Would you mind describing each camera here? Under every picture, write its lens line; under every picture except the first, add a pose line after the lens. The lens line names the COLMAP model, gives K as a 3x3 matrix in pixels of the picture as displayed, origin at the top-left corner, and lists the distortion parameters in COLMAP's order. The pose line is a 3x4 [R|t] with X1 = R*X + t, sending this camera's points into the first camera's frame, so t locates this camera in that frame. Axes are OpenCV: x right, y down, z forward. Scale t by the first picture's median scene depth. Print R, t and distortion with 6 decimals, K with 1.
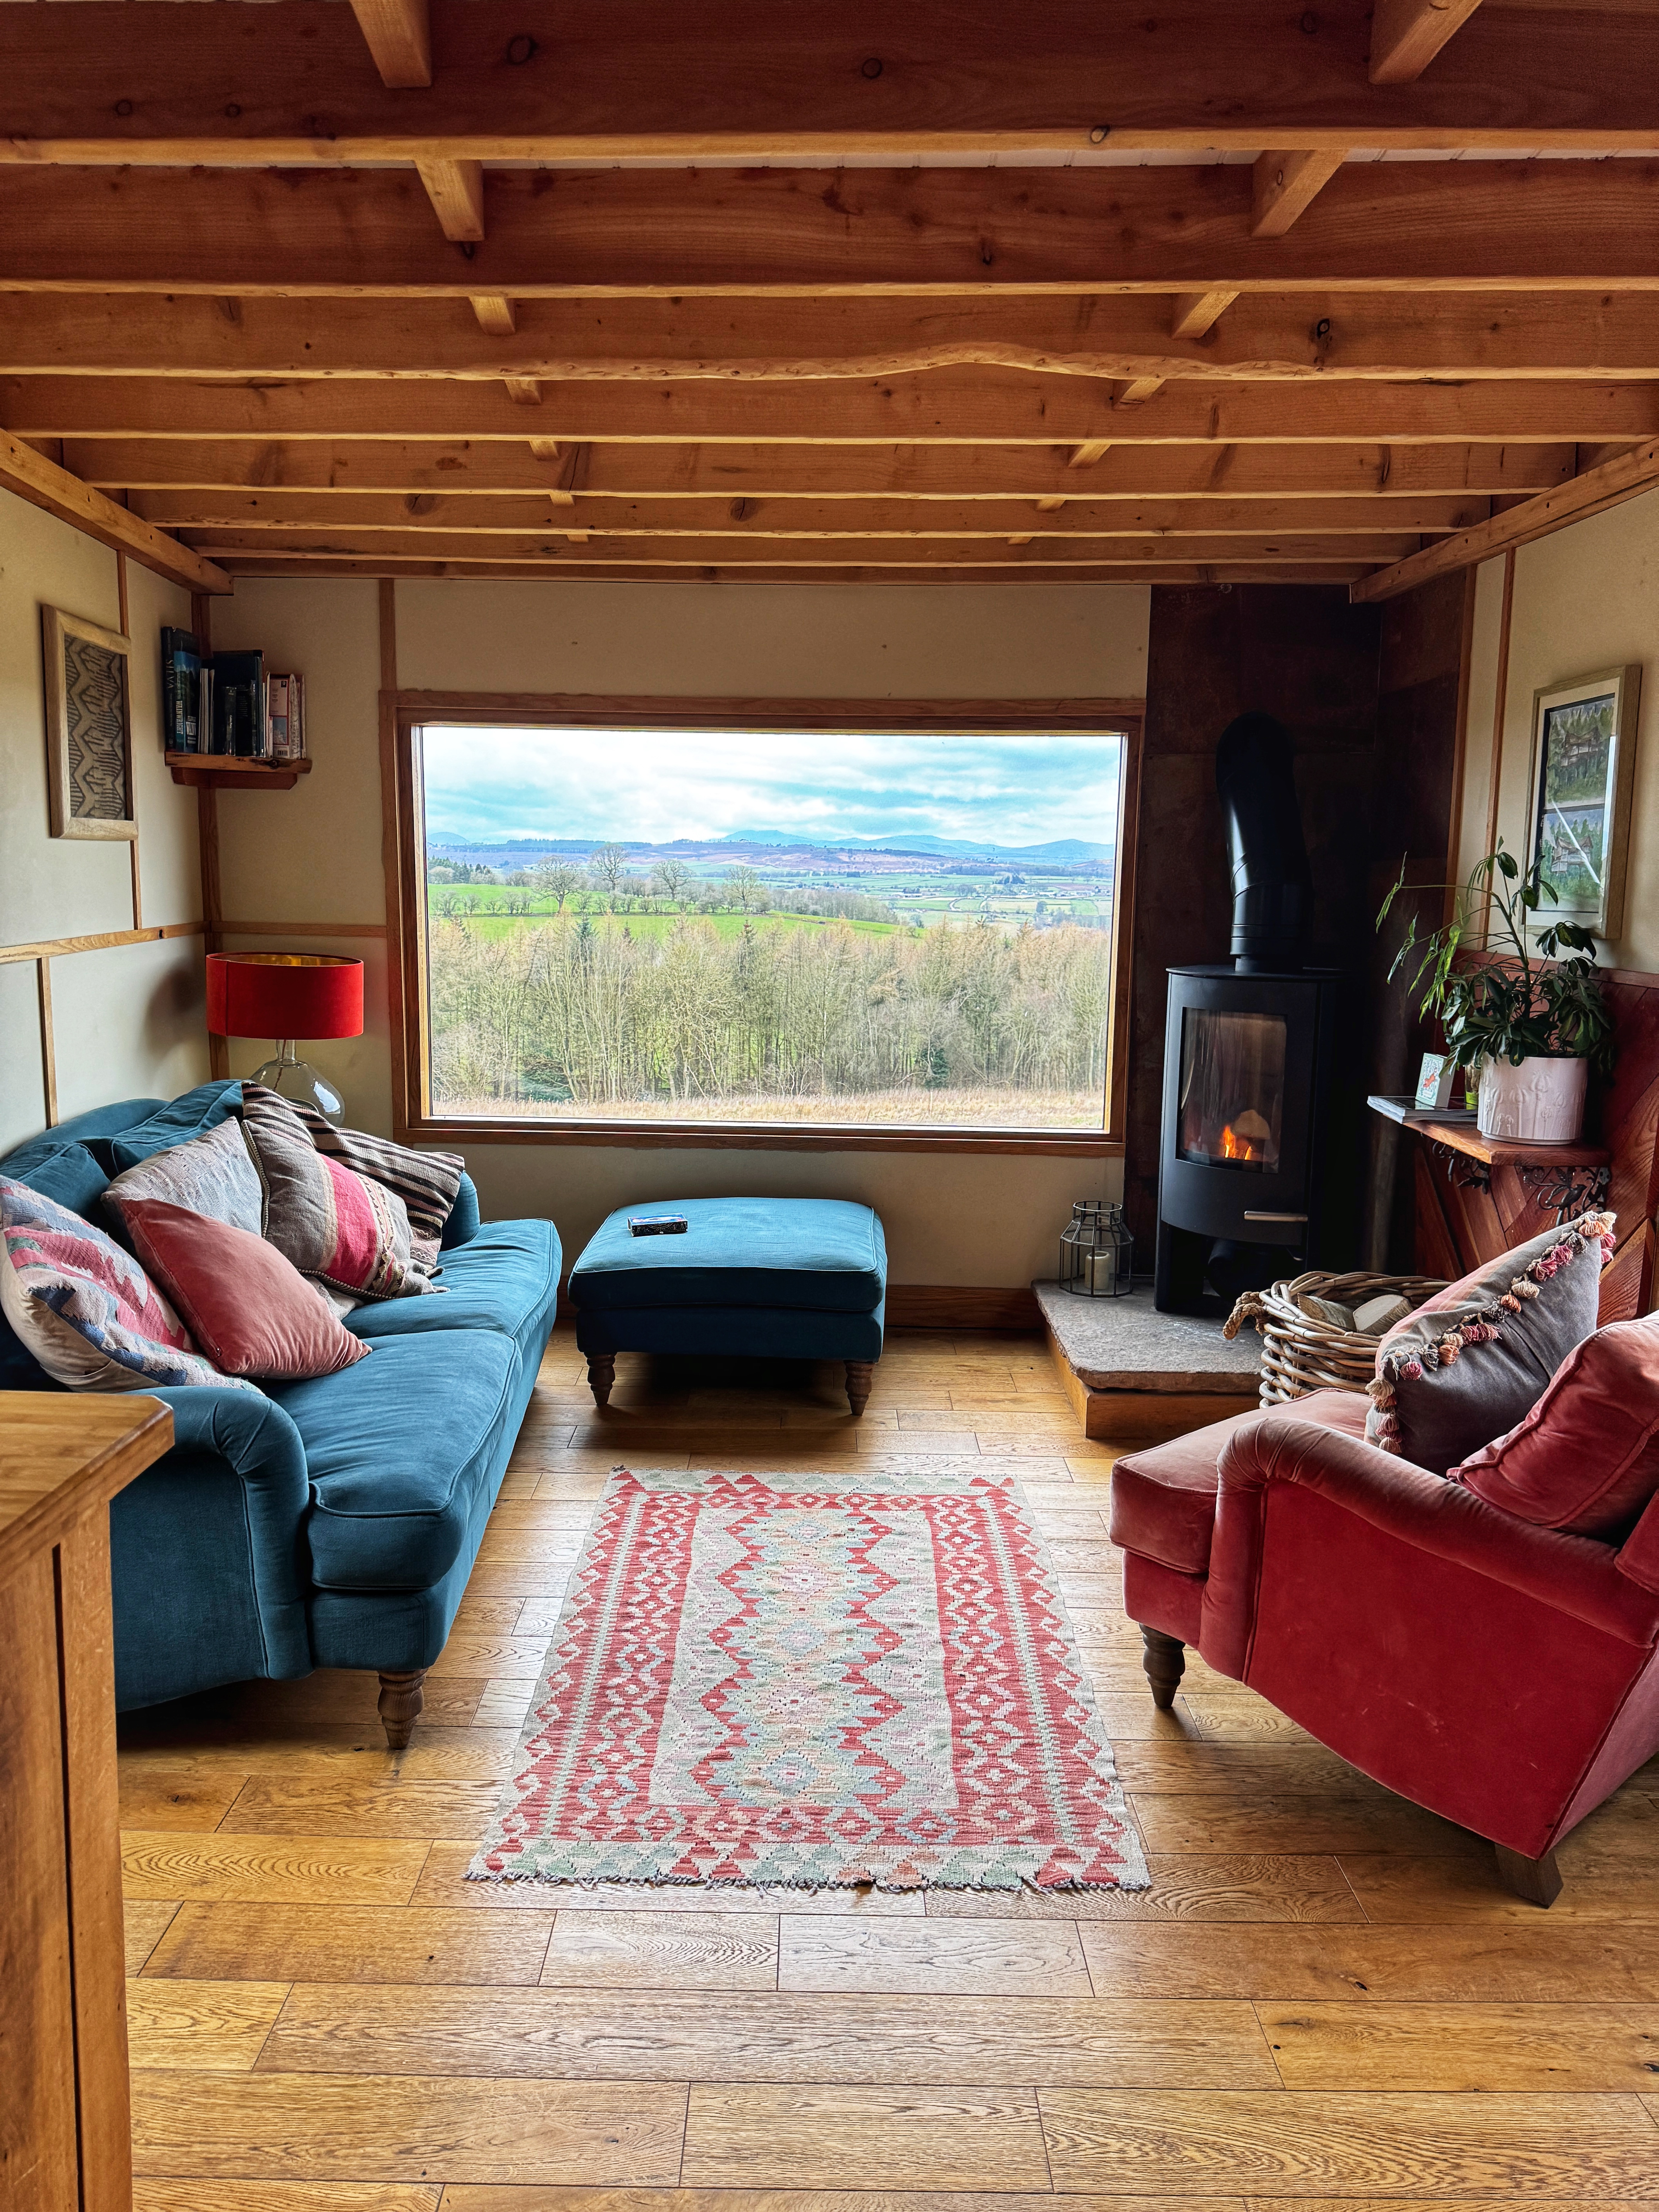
lens RADIAL K [[1538.5, 0, 826.3], [0, 1538.5, 1115.2], [0, 0, 1]] dist [0.123250, -0.131249]
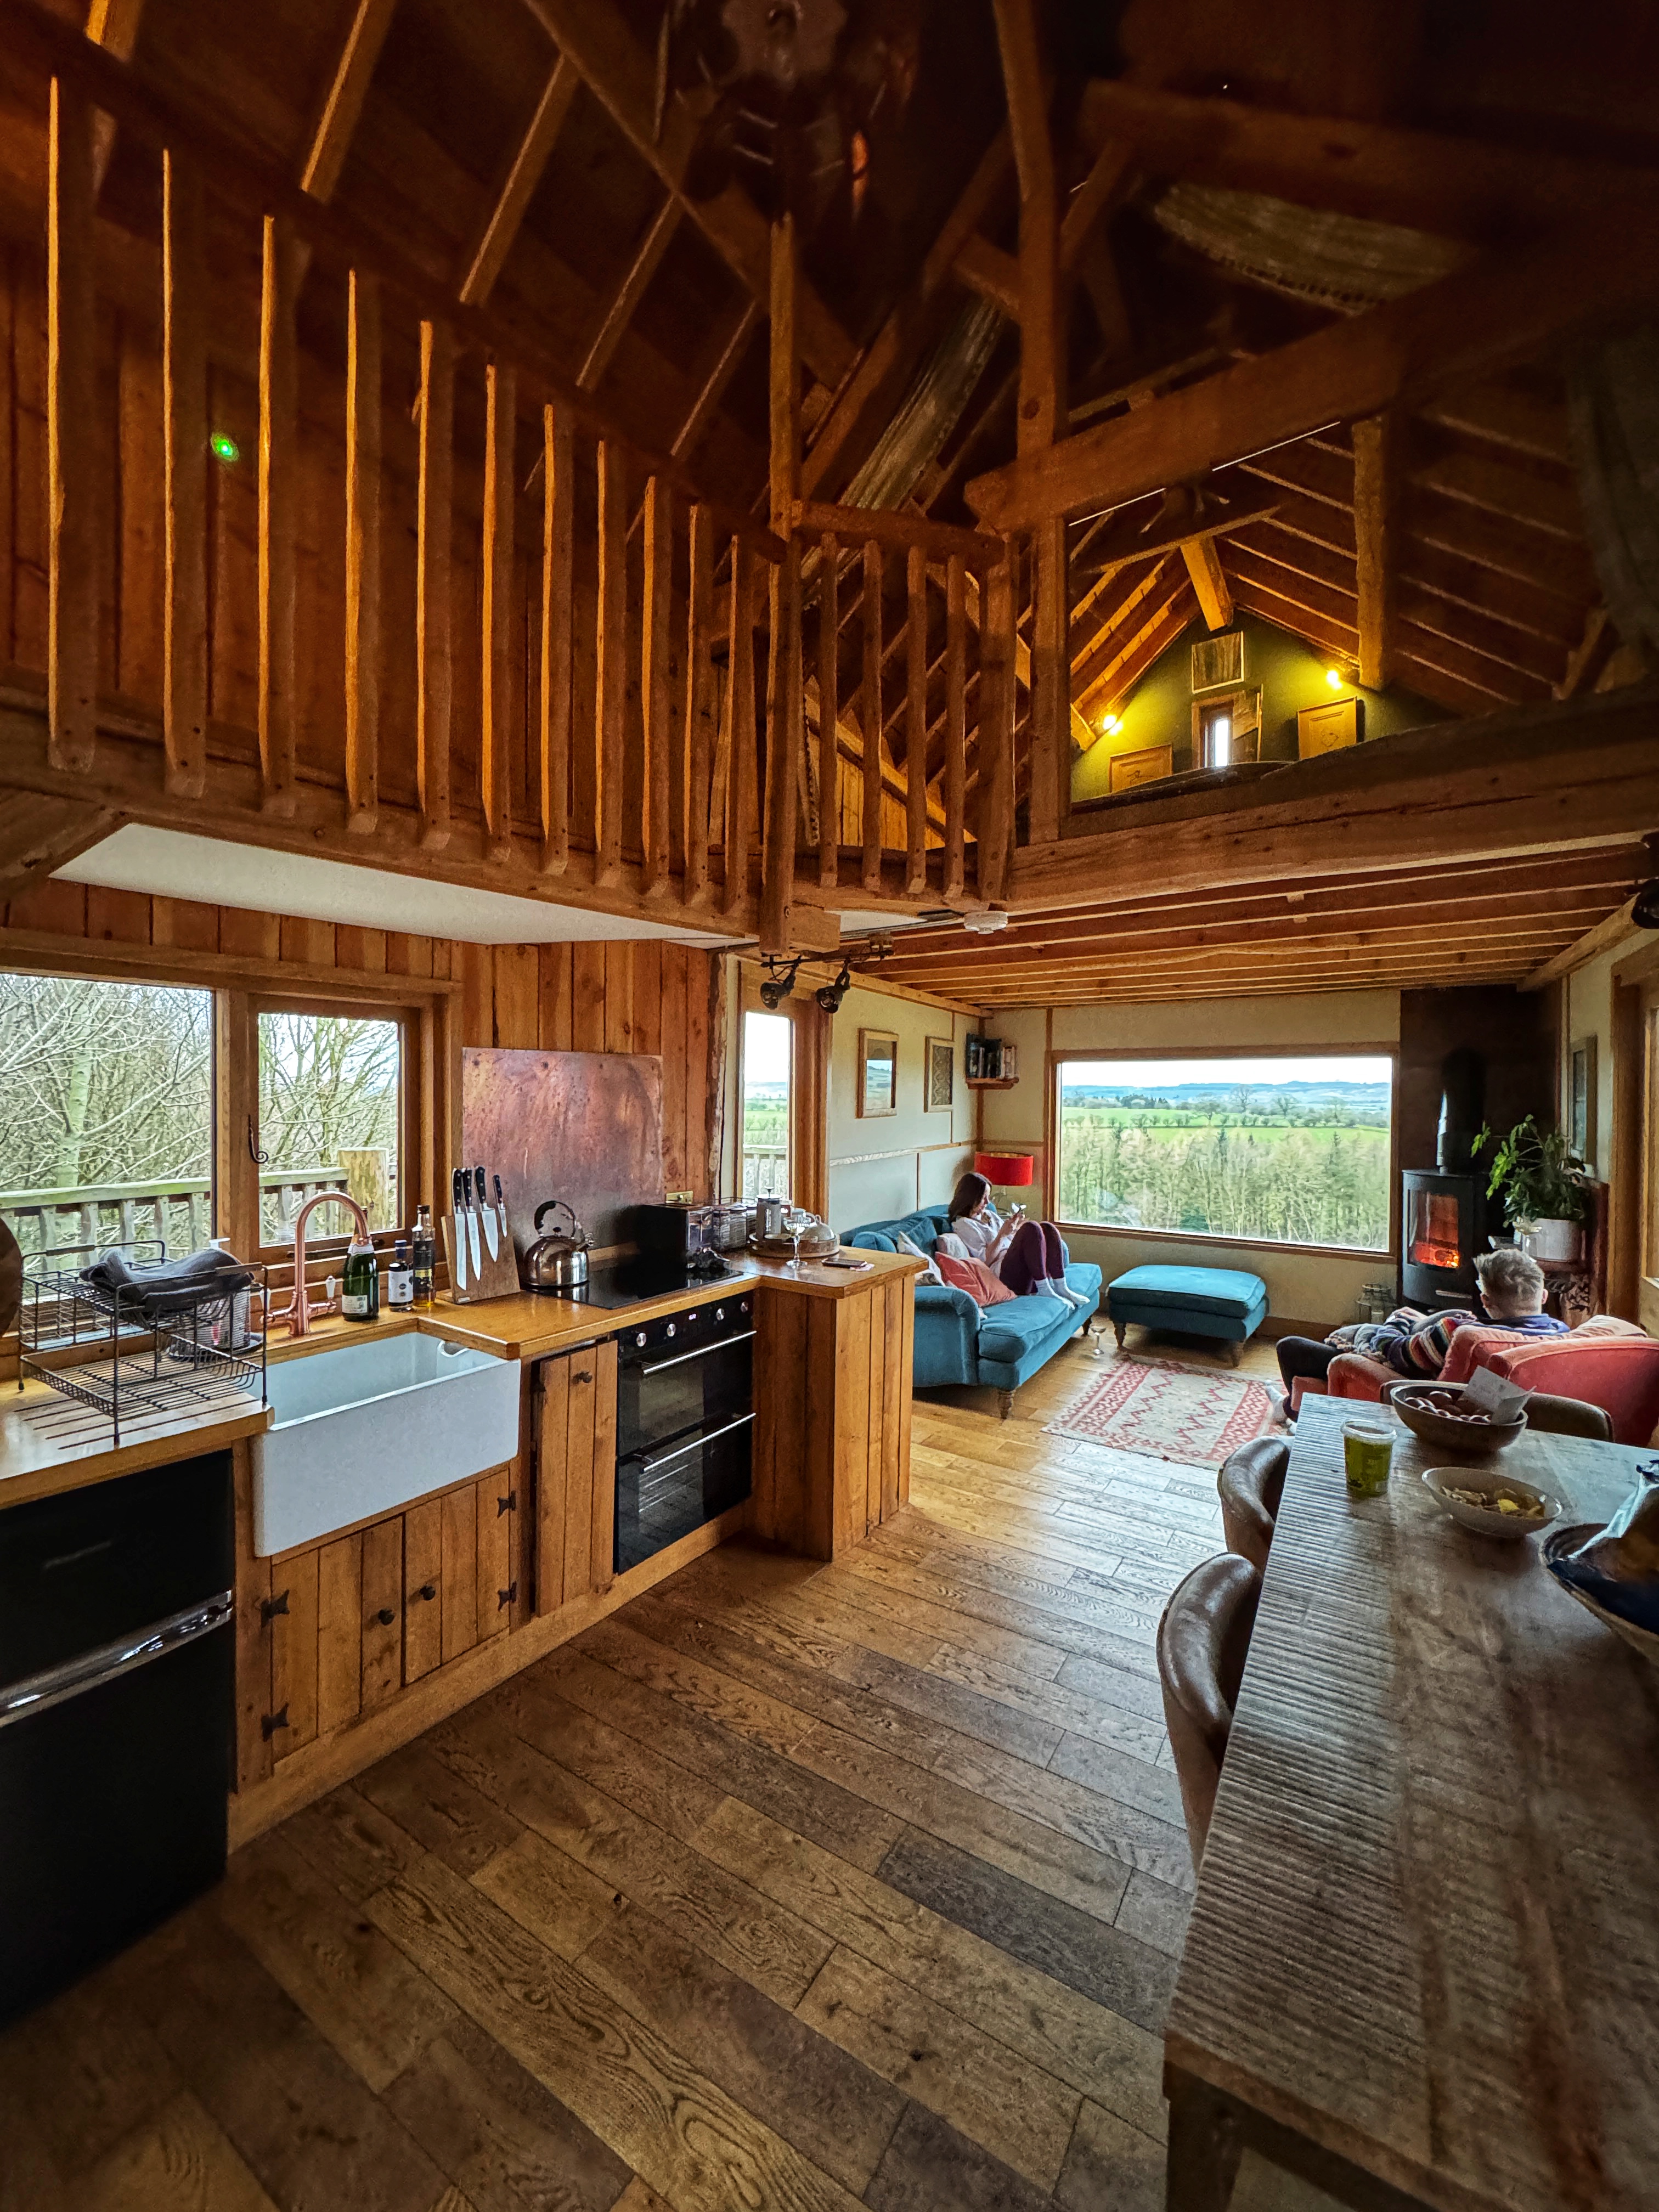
lens RADIAL K [[879.7, 0, 831.8], [0, 879.7, 1106.8], [0, 0, 1]] dist [-0.002360, -0.000059]
pose [[0.838918, -0.001951, -0.544254, 0.229934], [-0.079566, 0.988810, -0.126189, 0.031495], [0.538411, 0.149166, 0.829375, -0.413134]]
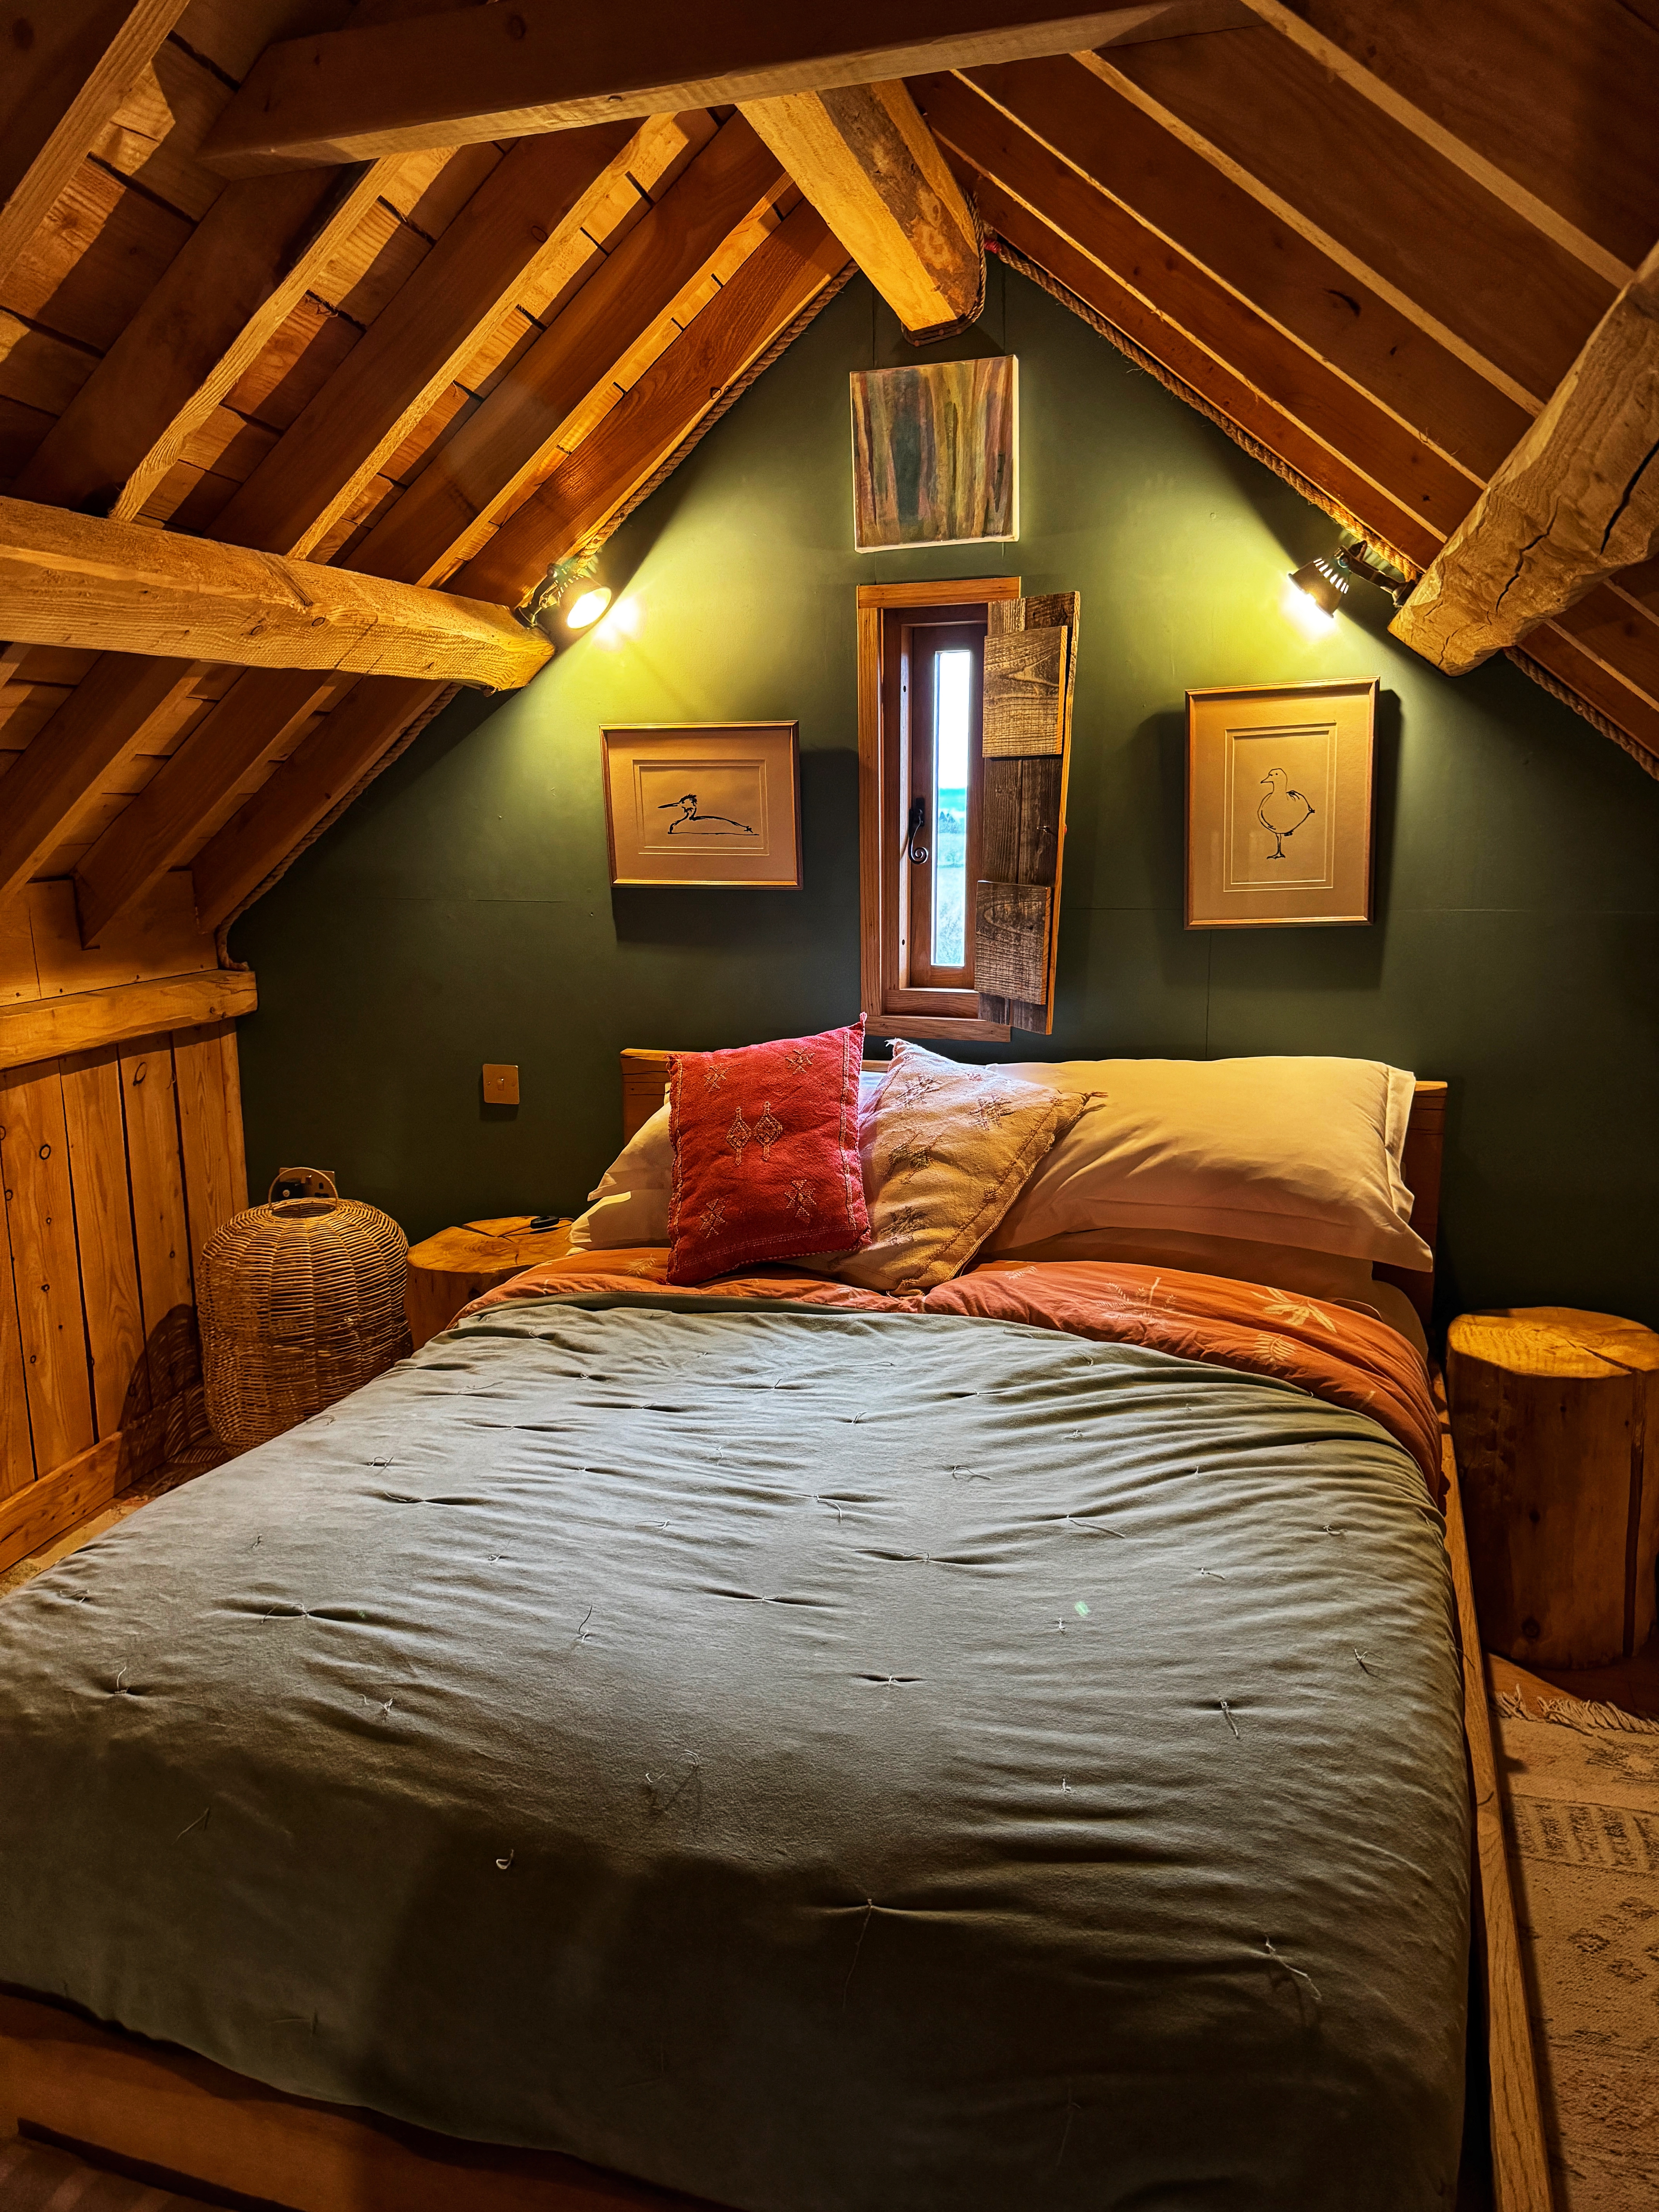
lens RADIAL K [[1542.6, 0, 834.9], [0, 1542.6, 1112.6], [0, 0, 1]] dist [0.127369, -0.168294]
pose [[0.958958, 0.028996, -0.282060, 0.144848], [-0.020293, 0.999225, 0.033728, -0.648312], [0.282820, -0.026620, 0.958804, 0.307129]]
